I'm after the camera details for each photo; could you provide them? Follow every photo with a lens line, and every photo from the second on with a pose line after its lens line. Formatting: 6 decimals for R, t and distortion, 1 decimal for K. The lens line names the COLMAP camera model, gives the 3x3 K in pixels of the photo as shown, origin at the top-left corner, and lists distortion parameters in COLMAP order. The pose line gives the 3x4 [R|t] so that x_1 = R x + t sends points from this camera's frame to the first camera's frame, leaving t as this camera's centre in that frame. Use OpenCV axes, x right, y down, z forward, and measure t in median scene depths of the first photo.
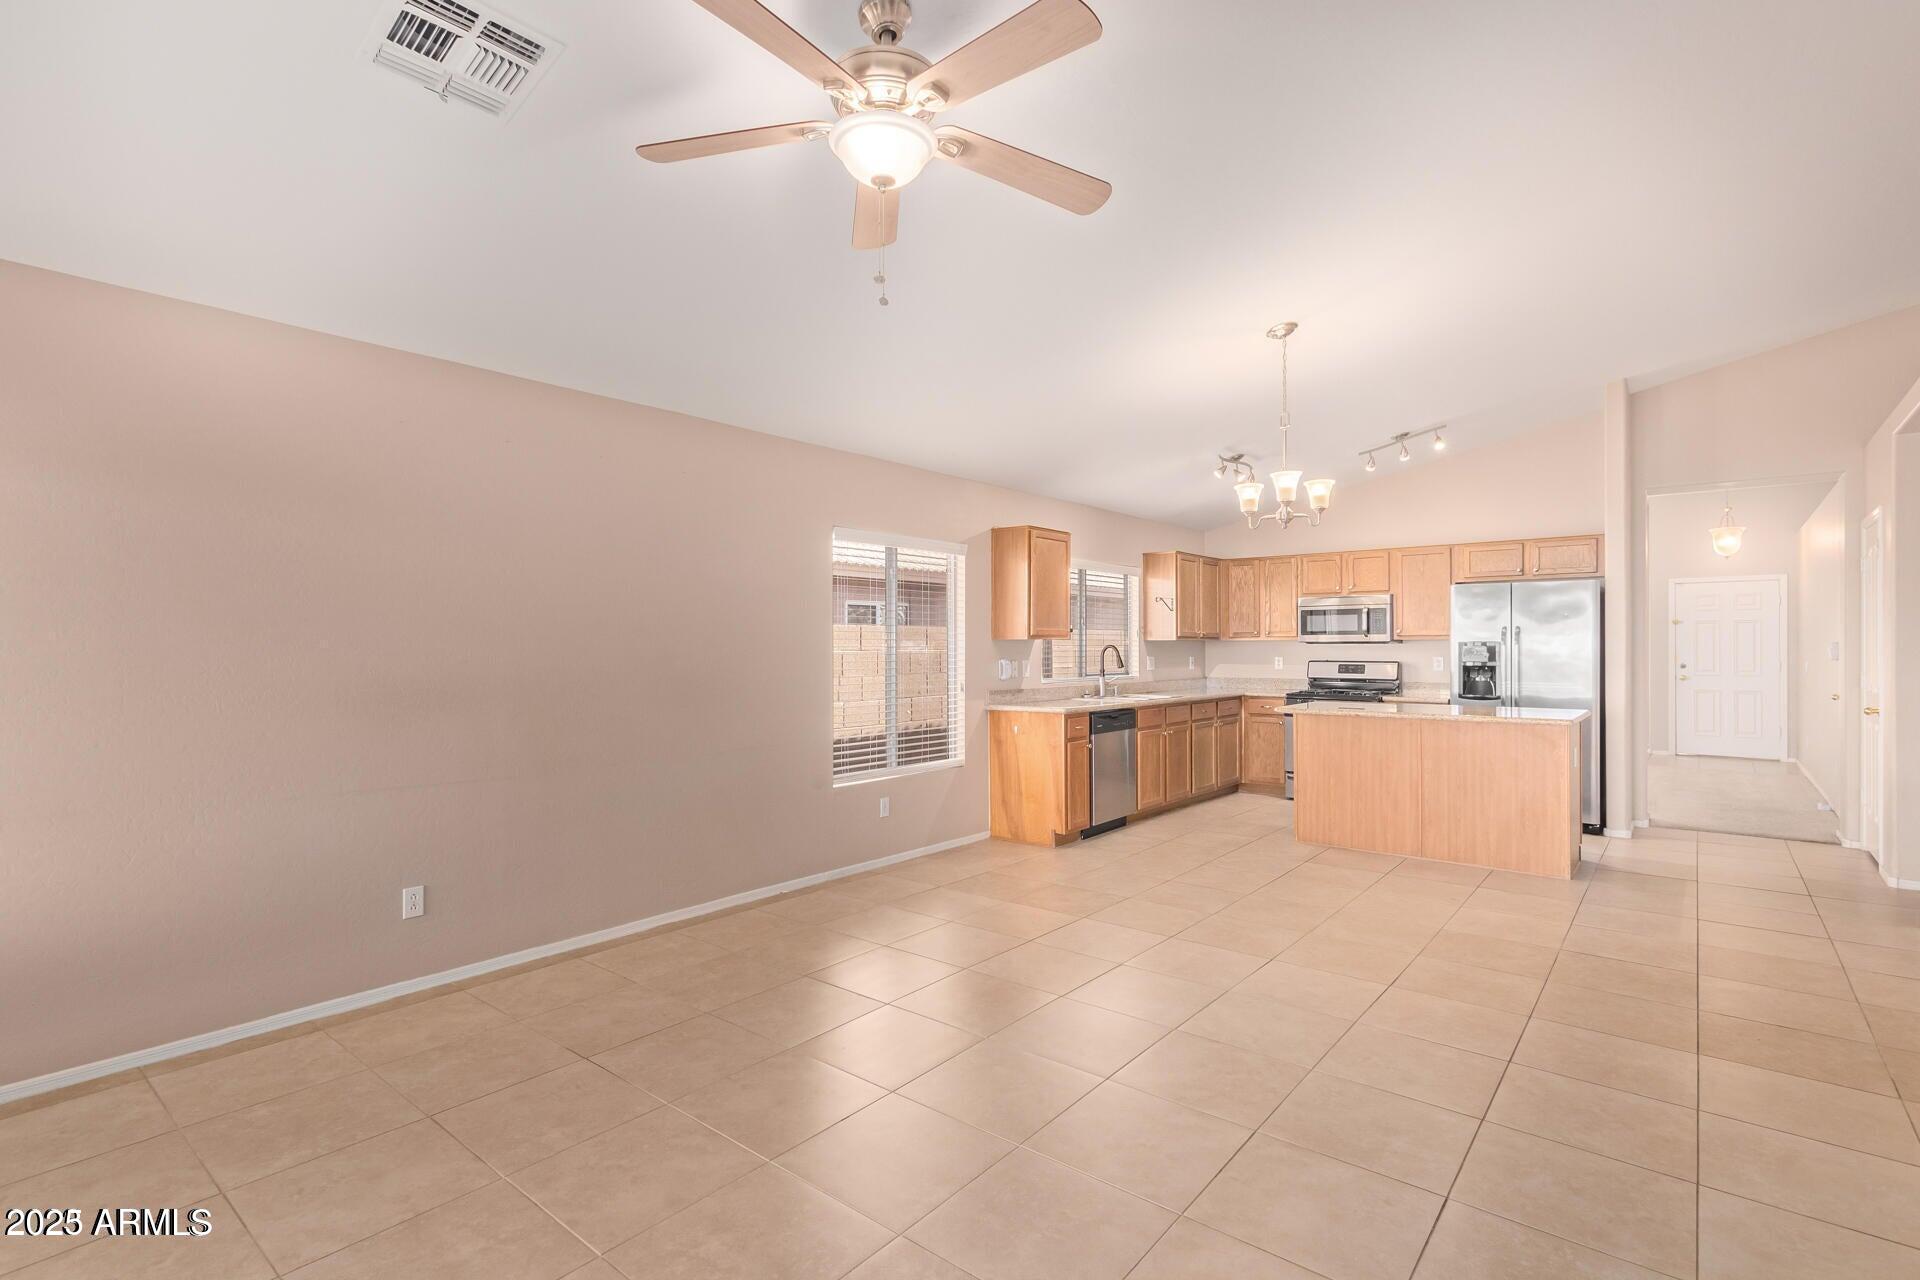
lens RADIAL K [[951.3, 0, 960.3], [0, 951.3, 637.1], [0, 0, 1]] dist [0.016599, -0.000036]
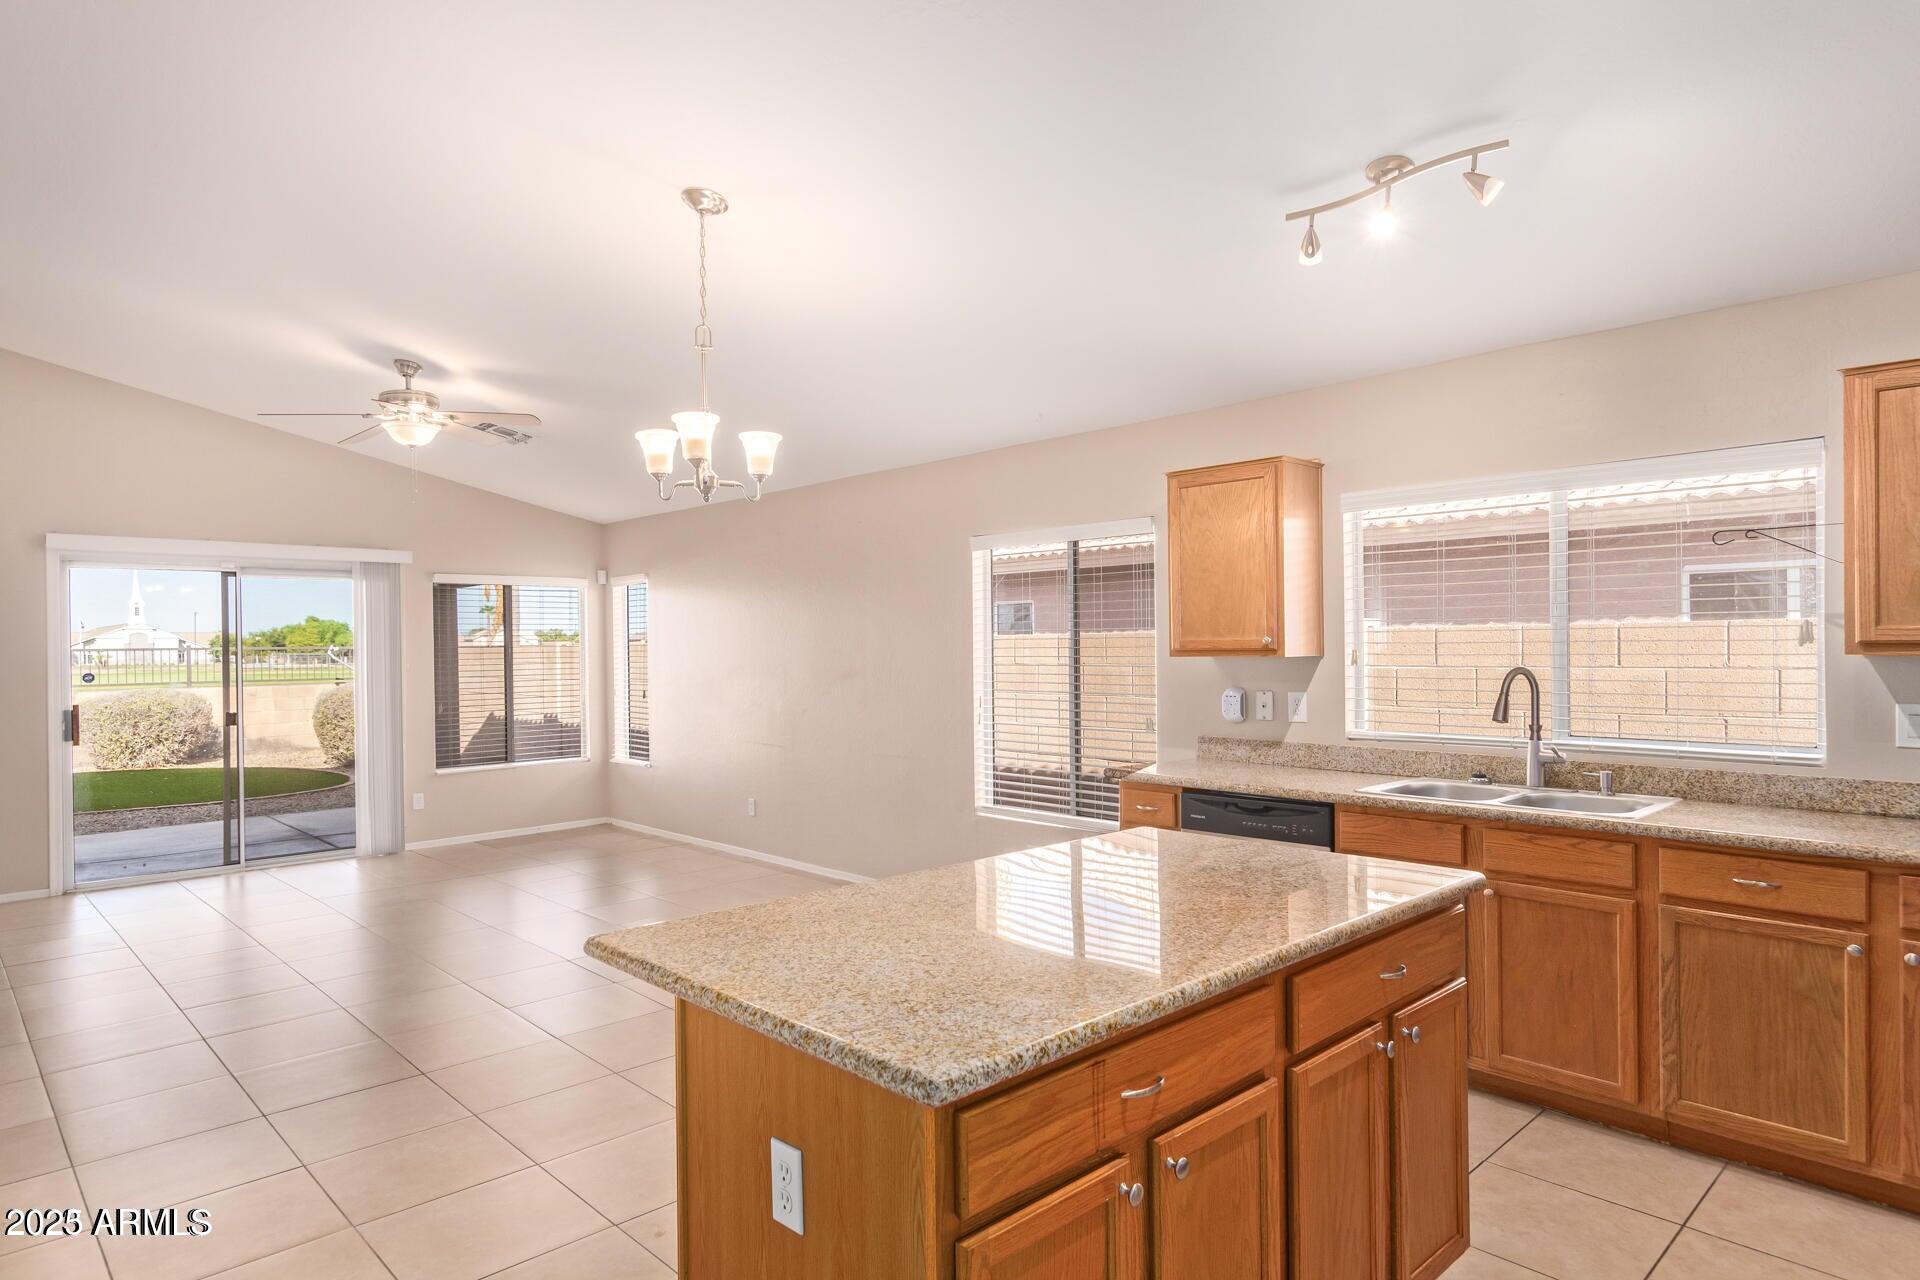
lens RADIAL K [[1068.4, 0, 958.3], [0, 1068.4, 649.3], [0, 0, 1]] dist [0.000613, -0.003272]
pose [[-0.101330, 0.014725, -0.994744, 0.812314], [0.025920, 0.999590, 0.012156, -0.015694], [0.994515, -0.024552, -0.101671, 0.963454]]
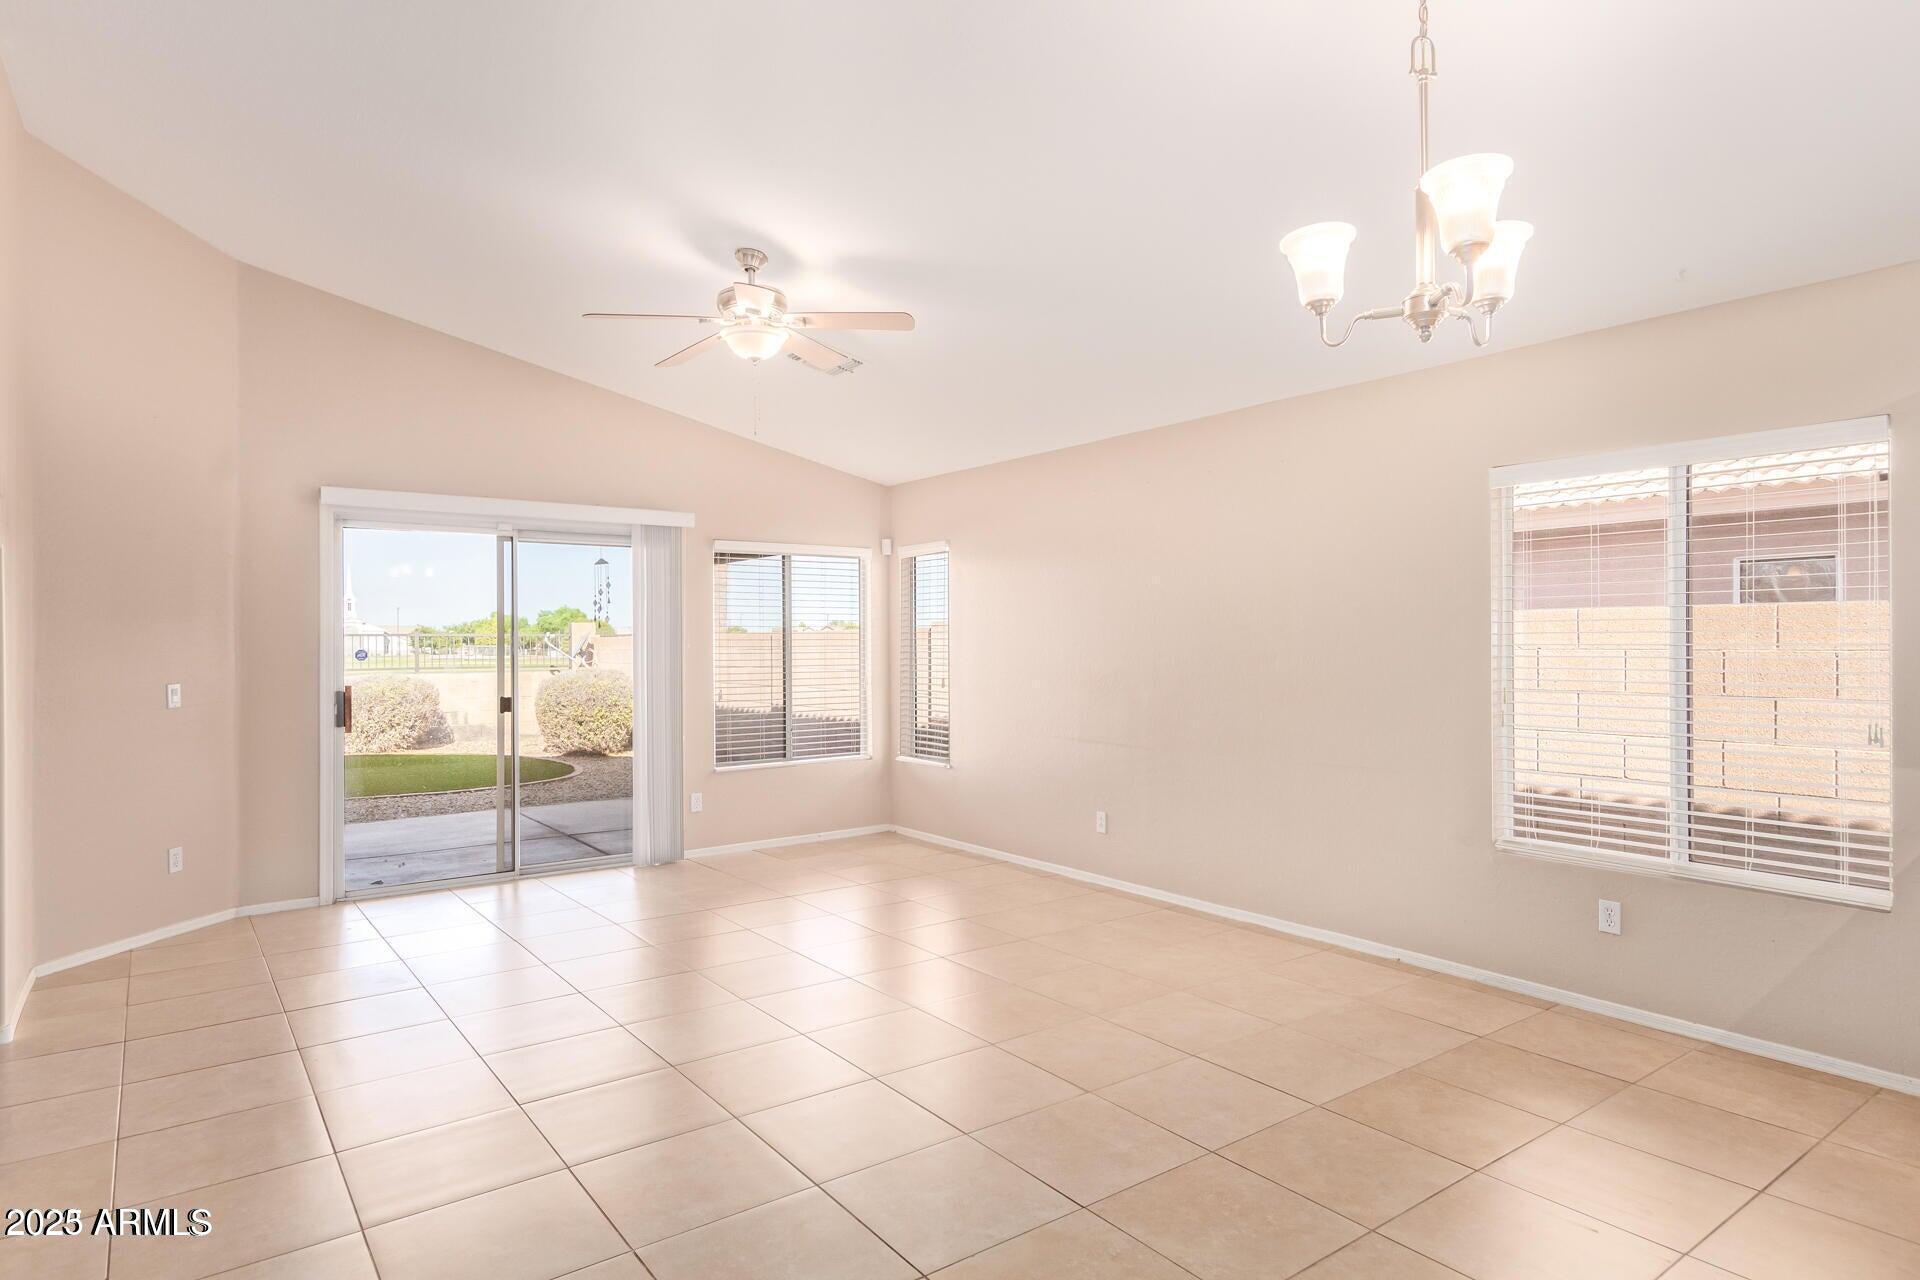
lens RADIAL K [[1068.4, 0, 960.9], [0, 1068.4, 647.5], [0, 0, 1]] dist [0.000613, -0.003272]
pose [[-0.235867, 0.015471, -0.971662, 0.638692], [0.020363, 0.999732, 0.010975, -0.004096], [0.971572, -0.017197, -0.236119, 0.740525]]
